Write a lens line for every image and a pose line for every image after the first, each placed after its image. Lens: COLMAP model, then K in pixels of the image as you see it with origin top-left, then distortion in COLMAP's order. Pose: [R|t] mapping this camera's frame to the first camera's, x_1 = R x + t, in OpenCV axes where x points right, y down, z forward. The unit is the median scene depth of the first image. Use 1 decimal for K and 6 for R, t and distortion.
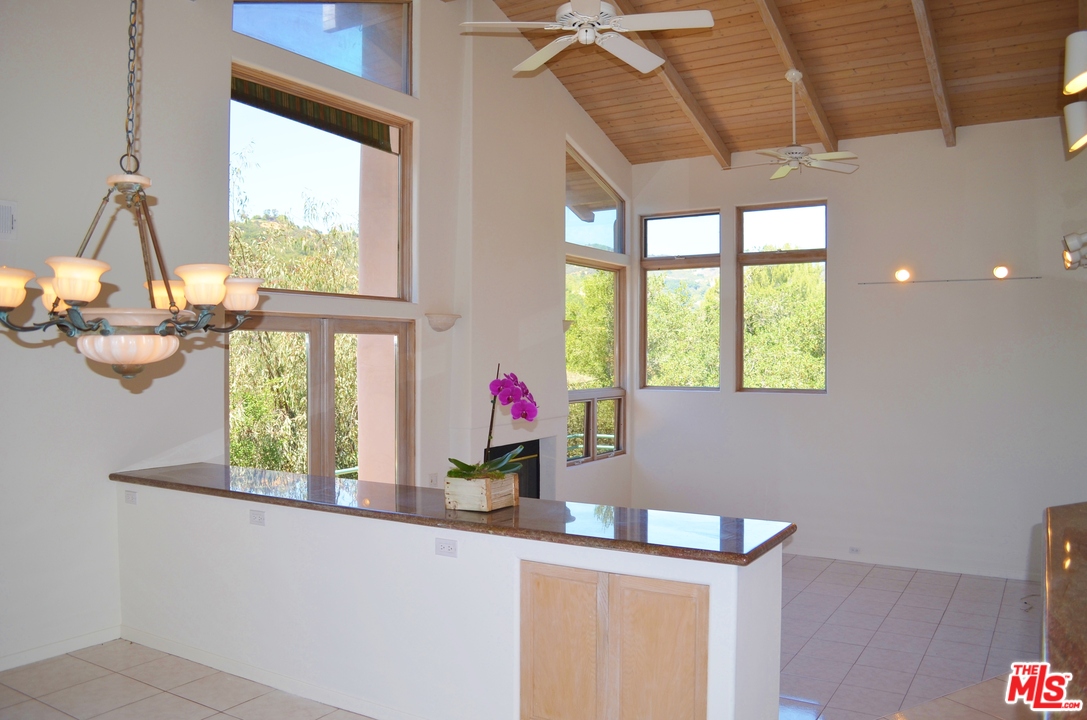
lens RADIAL K [[858.8, 0, 549.4], [0, 858.8, 366.6], [0, 0, 1]] dist [-0.081643, 0.005414]
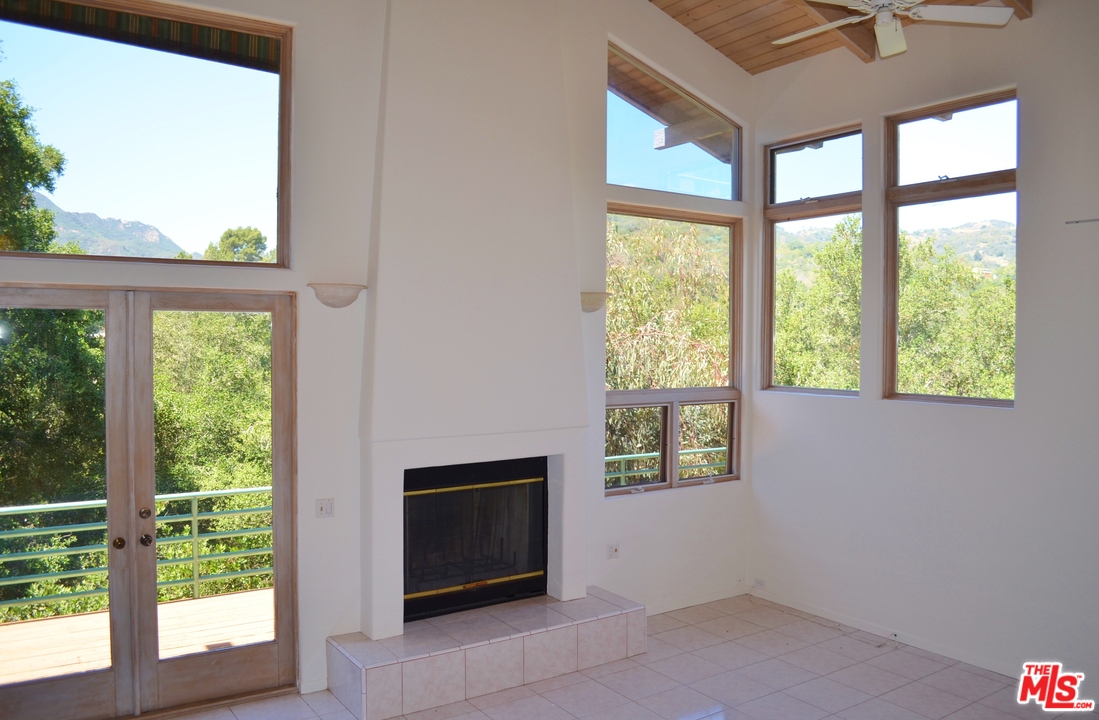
lens RADIAL K [[874.0, 0, 555.1], [0, 874.0, 355.0], [0, 0, 1]] dist [-0.074490, 0.003297]
pose [[0.912700, 0.012979, -0.408424, 0.259167], [-0.011922, 0.999916, 0.005133, -0.004706], [0.408456, 0.000185, 0.912778, 0.290581]]
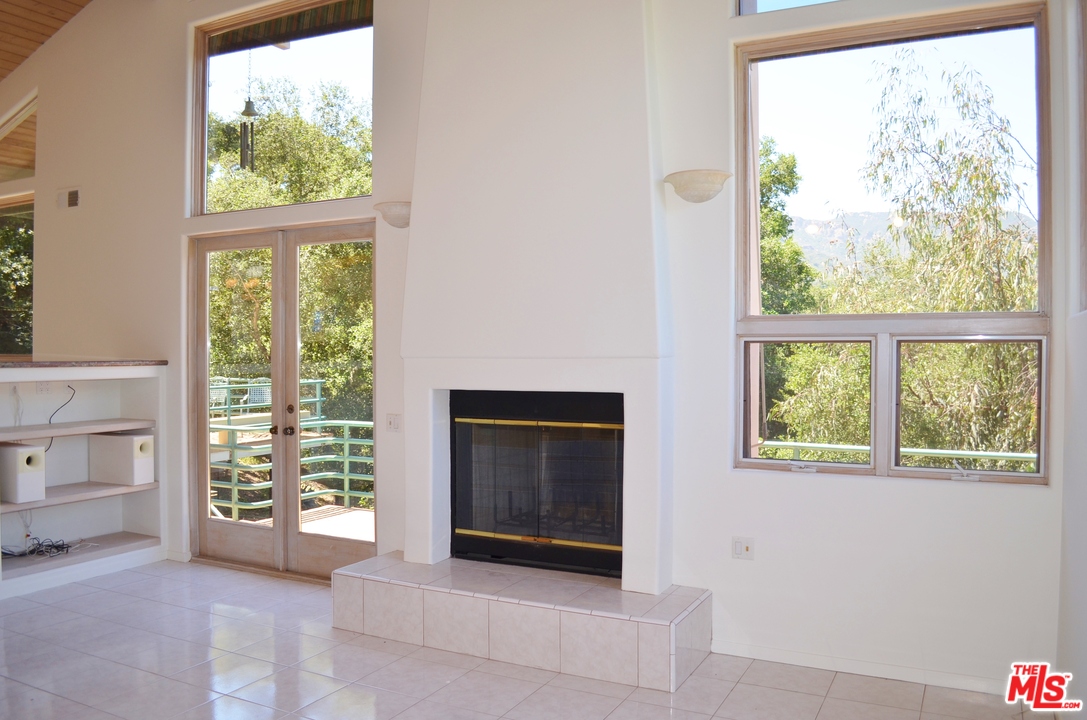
lens RADIAL K [[858.8, 0, 549.1], [0, 858.8, 354.9], [0, 0, 1]] dist [-0.081643, 0.005414]
pose [[0.073874, 0.003688, -0.997261, 0.470252], [-0.017601, 0.999842, 0.002394, 0.049879], [0.997112, 0.017376, 0.073928, 0.798846]]
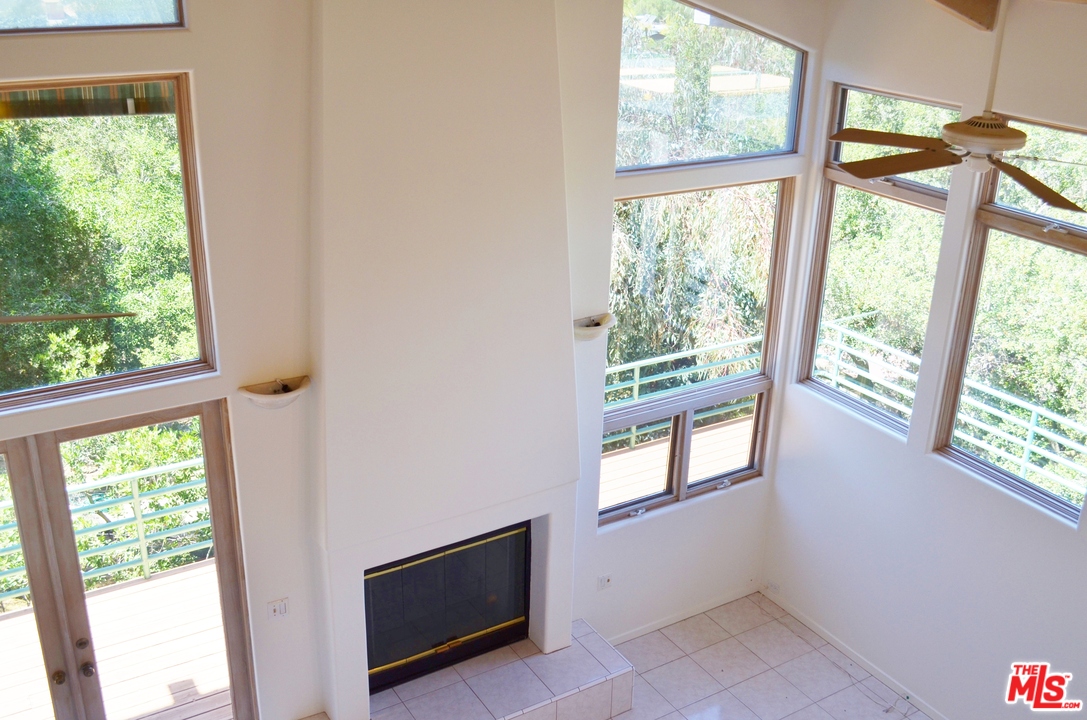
lens RADIAL K [[1094.8, 0, 550.4], [0, 1094.8, 357.6], [0, 0, 1]] dist [-0.063067, 0.000000]
pose [[0.897322, 0.189079, -0.398827, 0.264335], [-0.033990, 0.930516, 0.364671, -0.272680], [0.440066, -0.313671, 0.841399, 0.322871]]
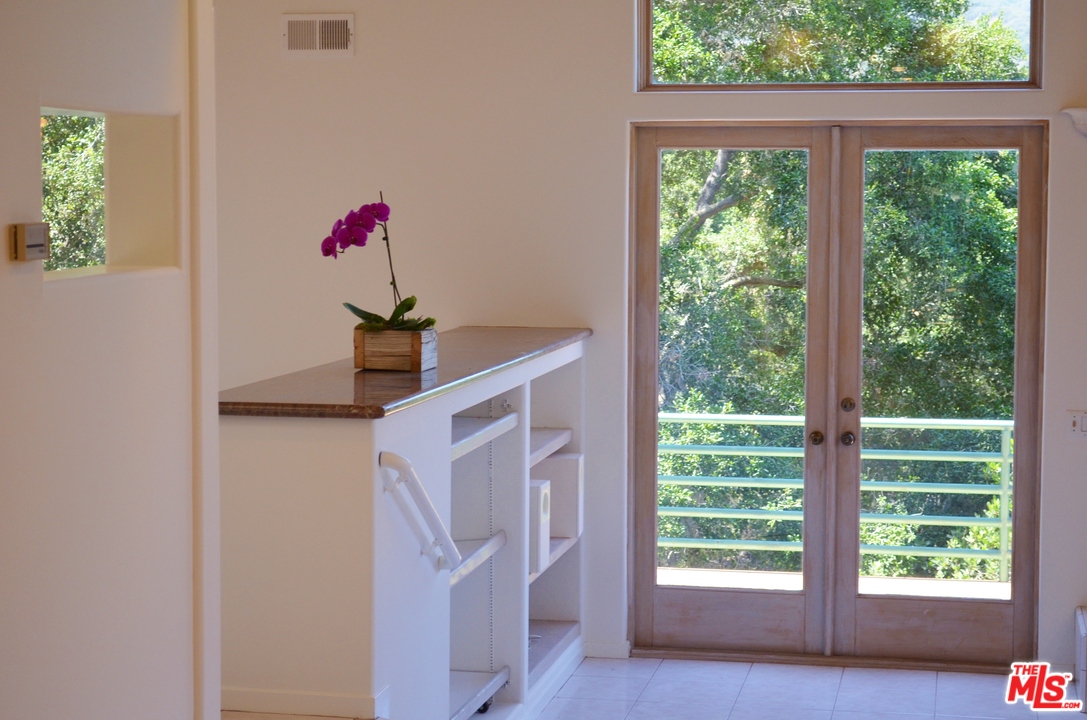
lens RADIAL K [[2182.7, 0, 541.2], [0, 2182.7, 358.5], [0, 0, 1]] dist [0.118504, 0.000000]
pose [[0.345373, 0.074380, -0.935513, 0.751699], [-0.018132, 0.997197, 0.072590, -0.000089], [0.938290, -0.008108, 0.345753, 0.159408]]
